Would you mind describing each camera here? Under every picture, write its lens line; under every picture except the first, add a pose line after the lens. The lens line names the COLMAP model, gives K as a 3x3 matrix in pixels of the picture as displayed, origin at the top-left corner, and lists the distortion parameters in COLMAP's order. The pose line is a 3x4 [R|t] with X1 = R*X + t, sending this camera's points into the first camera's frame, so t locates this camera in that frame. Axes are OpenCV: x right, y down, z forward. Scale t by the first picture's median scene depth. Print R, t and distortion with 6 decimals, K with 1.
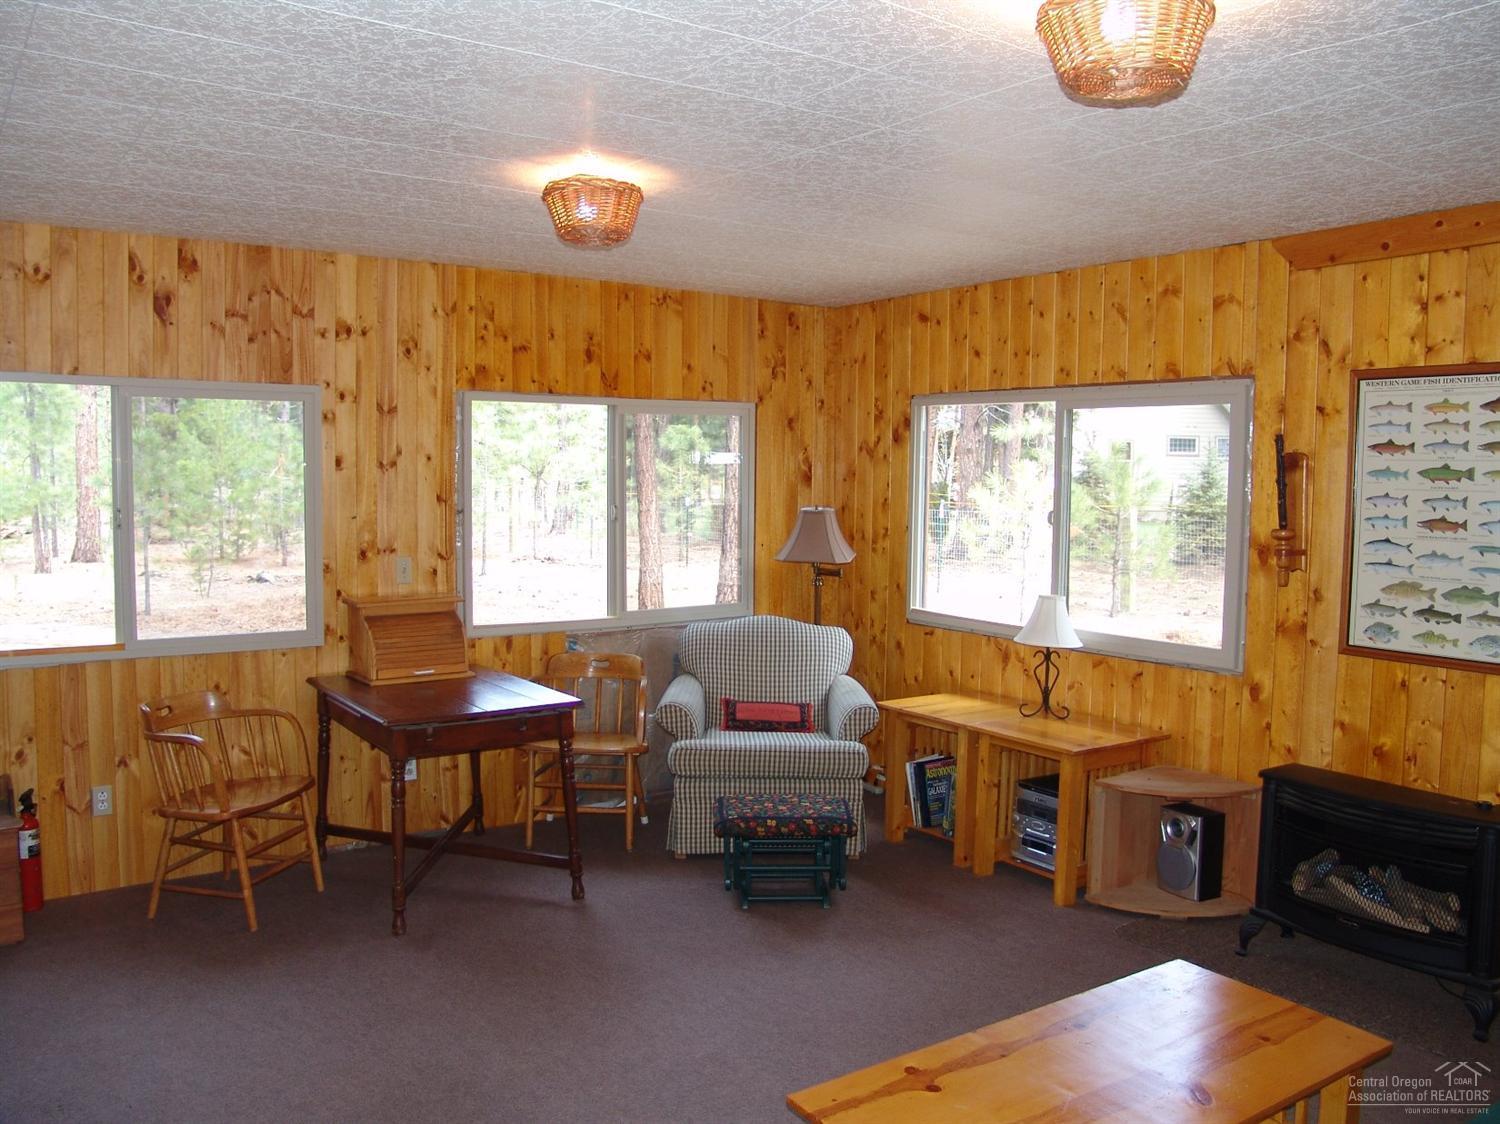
lens RADIAL K [[1296.3, 0, 752.6], [0, 1296.3, 566.3], [0, 0, 1]] dist [-0.086688, 0.069056]
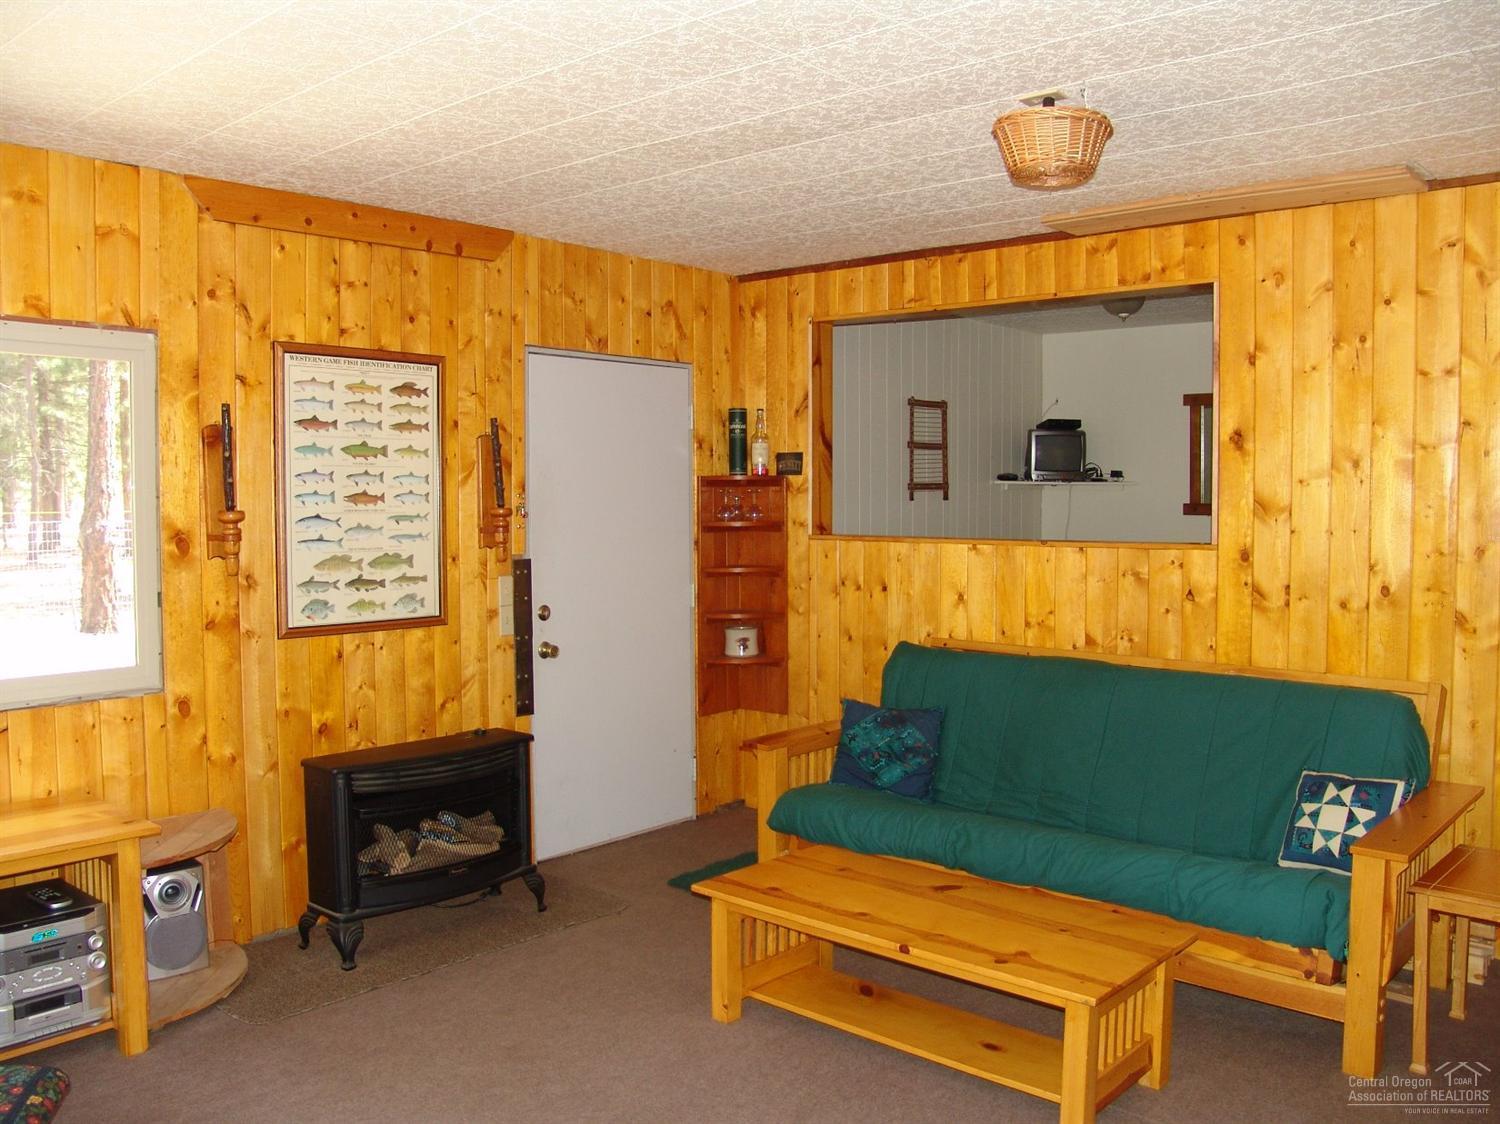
lens RADIAL K [[1296.3, 0, 765.1], [0, 1296.3, 563.5], [0, 0, 1]] dist [-0.086688, 0.069056]
pose [[-0.257397, -0.063975, 0.964186, -0.486779], [0.070254, 0.993926, 0.084703, -0.038026], [-0.963748, 0.089541, -0.251339, 0.786418]]
